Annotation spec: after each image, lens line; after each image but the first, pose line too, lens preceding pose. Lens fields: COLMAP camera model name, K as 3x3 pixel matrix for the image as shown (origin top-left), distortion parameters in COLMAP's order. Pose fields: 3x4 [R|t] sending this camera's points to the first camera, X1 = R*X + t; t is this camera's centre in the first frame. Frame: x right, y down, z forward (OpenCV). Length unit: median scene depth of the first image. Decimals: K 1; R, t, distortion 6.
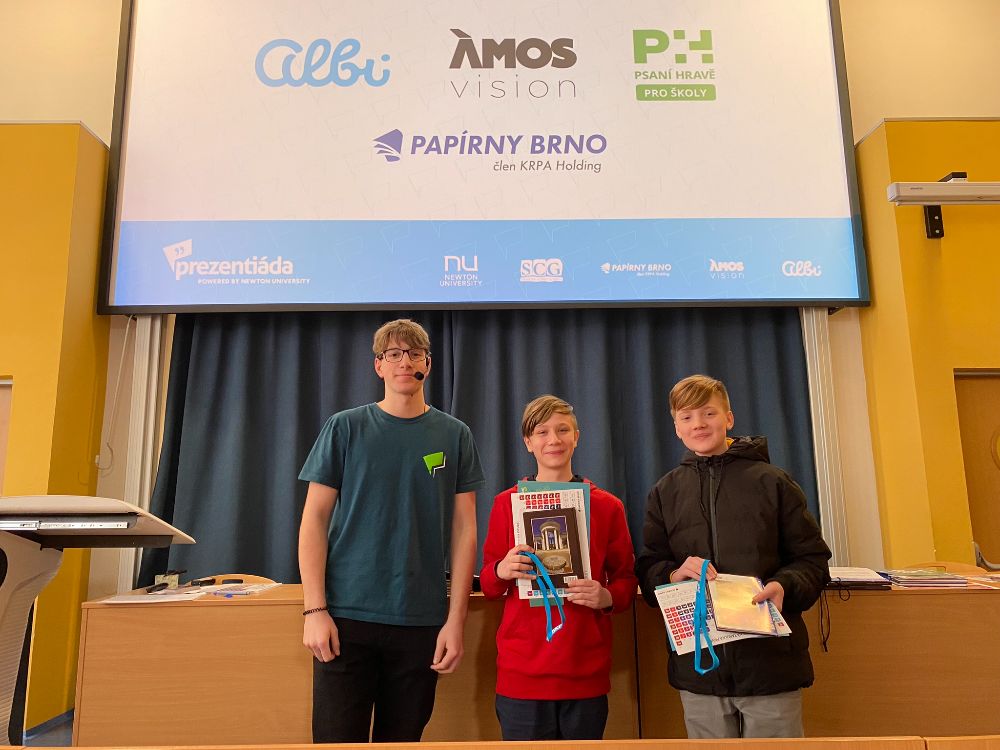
lens RADIAL K [[790.8, 0, 498.0], [0, 790.8, 368.5], [0, 0, 1]] dist [0.018285, -0.016601]
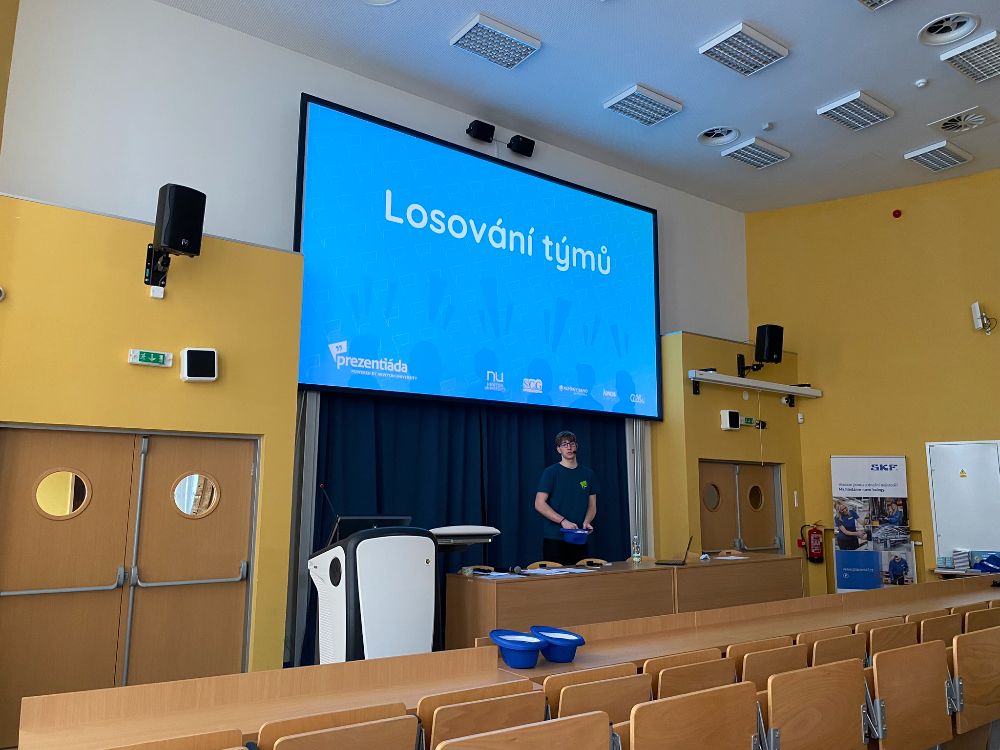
lens RADIAL K [[766.9, 0, 503.0], [0, 766.9, 372.9], [0, 0, 1]] dist [0.018538, -0.026724]
pose [[0.810036, 0.110688, 0.575839, -0.966344], [-0.126670, 0.991867, -0.012470, -0.123416], [-0.572536, -0.062840, 0.817468, -0.331794]]
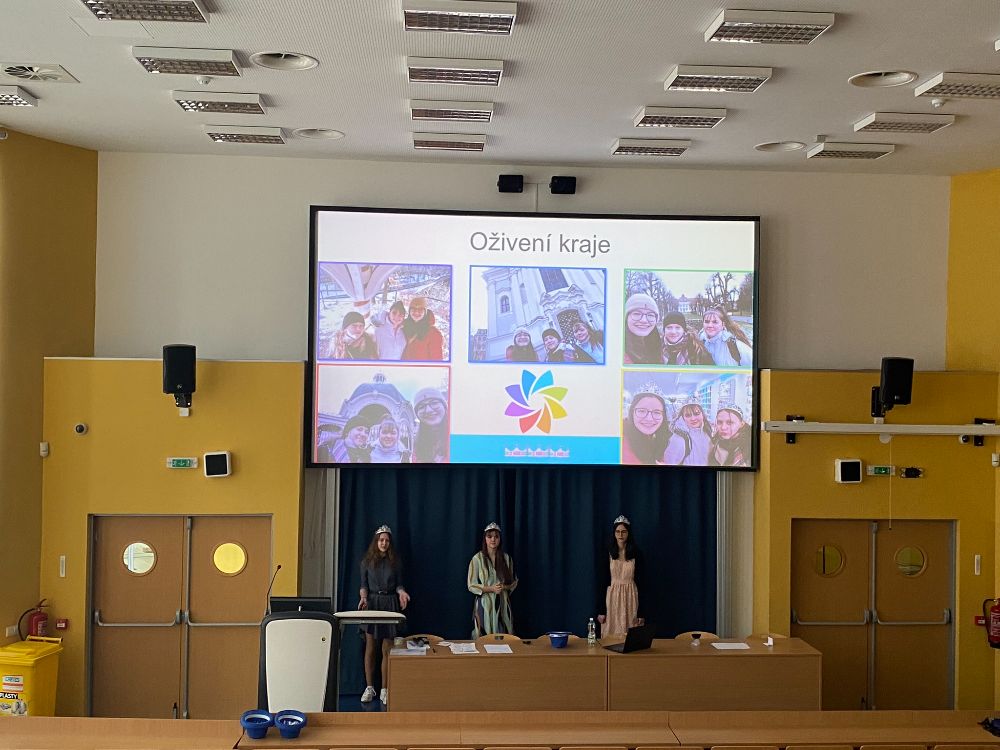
lens RADIAL K [[1164.1, 0, 503.3], [0, 1164.1, 345.8], [0, 0, 1]] dist [0.003754, 0.000000]
pose [[0.998123, 0.029234, 0.053822, -0.221270], [-0.037877, 0.985177, 0.167309, -0.743622], [-0.048134, -0.169034, 0.984434, -1.402708]]
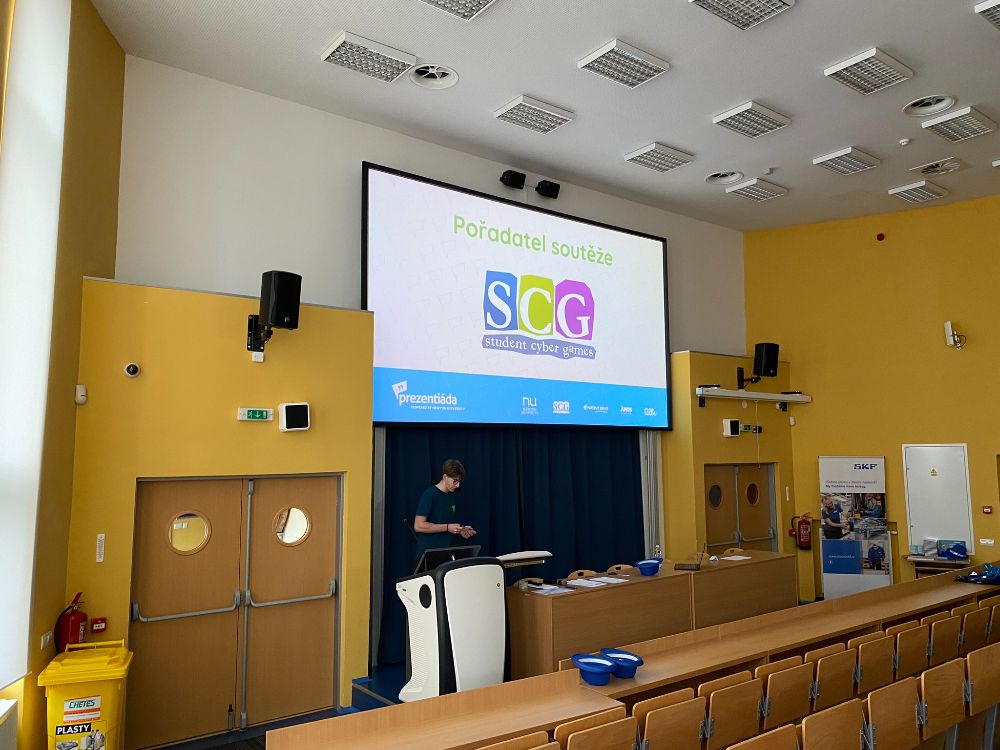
lens RADIAL K [[766.9, 0, 510.2], [0, 766.9, 369.8], [0, 0, 1]] dist [0.018538, -0.026724]
pose [[0.791797, 0.072138, 0.606509, -1.202162], [-0.118065, 0.992349, 0.036104, -0.271165], [-0.599264, -0.100195, 0.794257, -0.420355]]
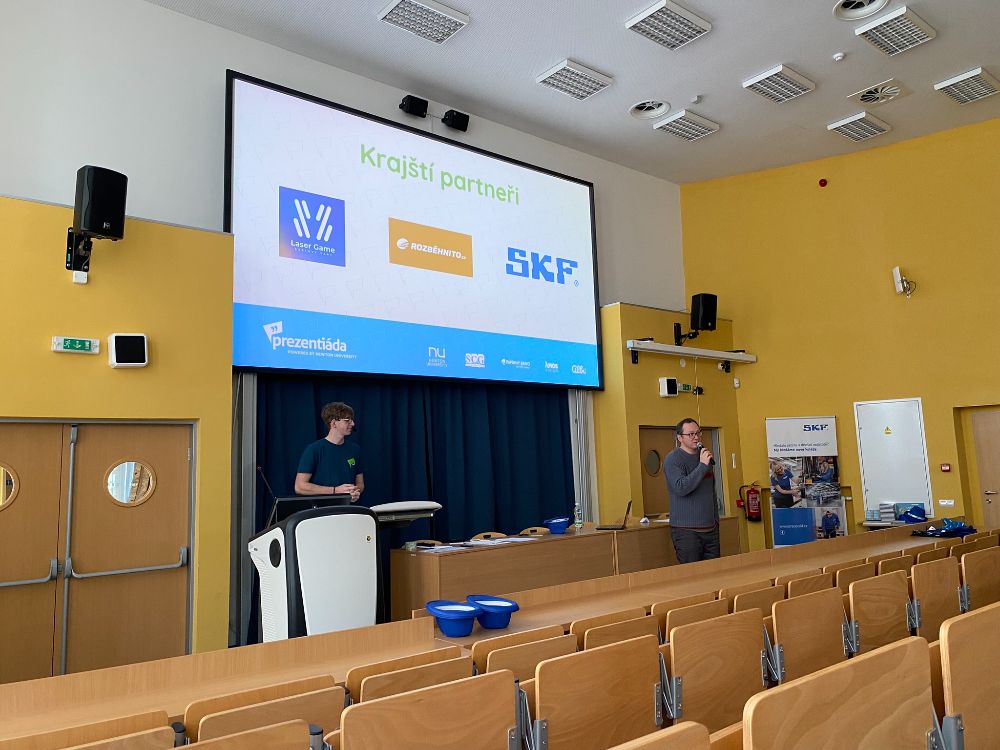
lens RADIAL K [[766.9, 0, 511.5], [0, 766.9, 363.6], [0, 0, 1]] dist [0.018538, -0.026724]
pose [[0.769716, 0.072130, 0.634299, -0.954731], [-0.094828, 0.995492, 0.001868, -0.128481], [-0.631304, -0.061587, 0.773086, -0.360749]]
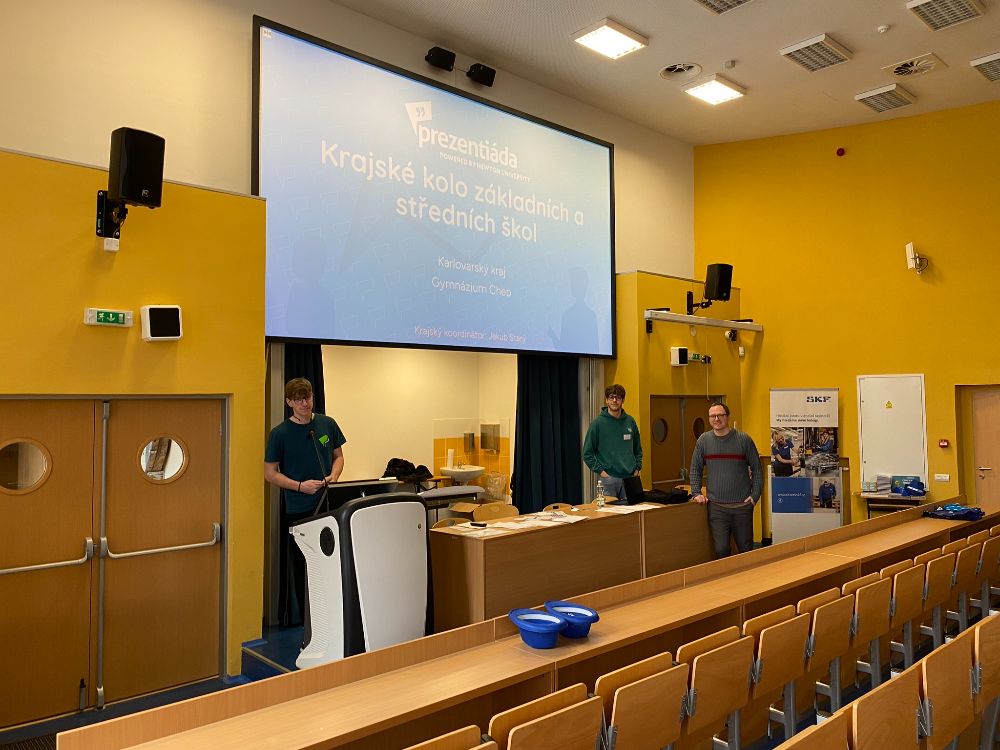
lens RADIAL K [[766.9, 0, 506.9], [0, 766.9, 362.6], [0, 0, 1]] dist [0.018538, -0.026724]
pose [[0.736095, 0.042030, 0.675572, -1.043902], [-0.128805, 0.988531, 0.078844, -0.185773], [-0.664510, -0.145053, 0.733066, -0.243103]]
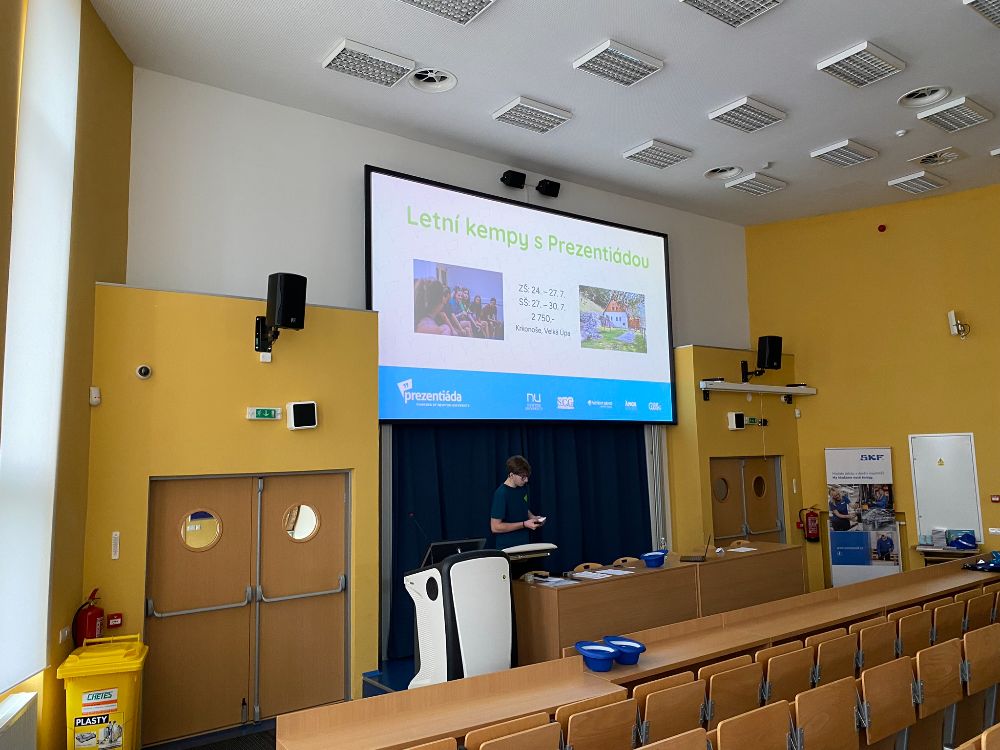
lens RADIAL K [[766.9, 0, 505.9], [0, 766.9, 362.1], [0, 0, 1]] dist [0.018538, -0.026724]
pose [[0.804059, 0.063924, 0.591103, -1.205035], [-0.099166, 0.994696, 0.027322, -0.264527], [-0.586222, -0.080586, 0.806133, -0.449018]]
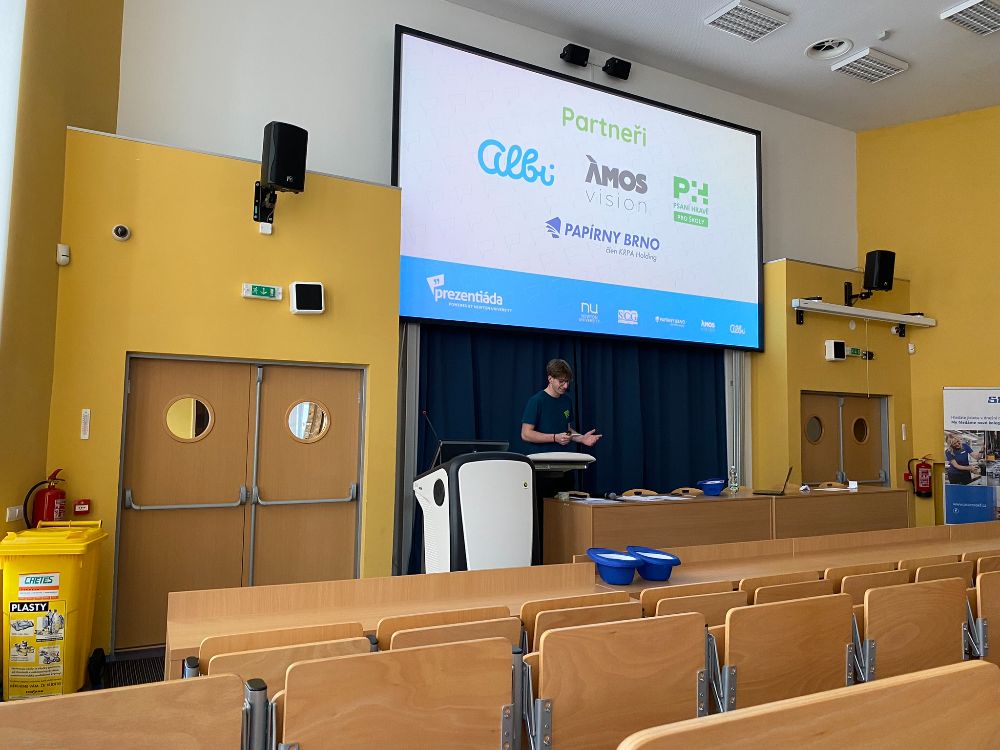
lens RADIAL K [[766.9, 0, 508.7], [0, 766.9, 370.5], [0, 0, 1]] dist [0.018538, -0.026724]
pose [[0.871736, 0.062605, 0.485960, -0.975498], [-0.116512, 0.989841, 0.081487, -0.114062], [-0.475922, -0.127656, 0.870174, -0.343111]]
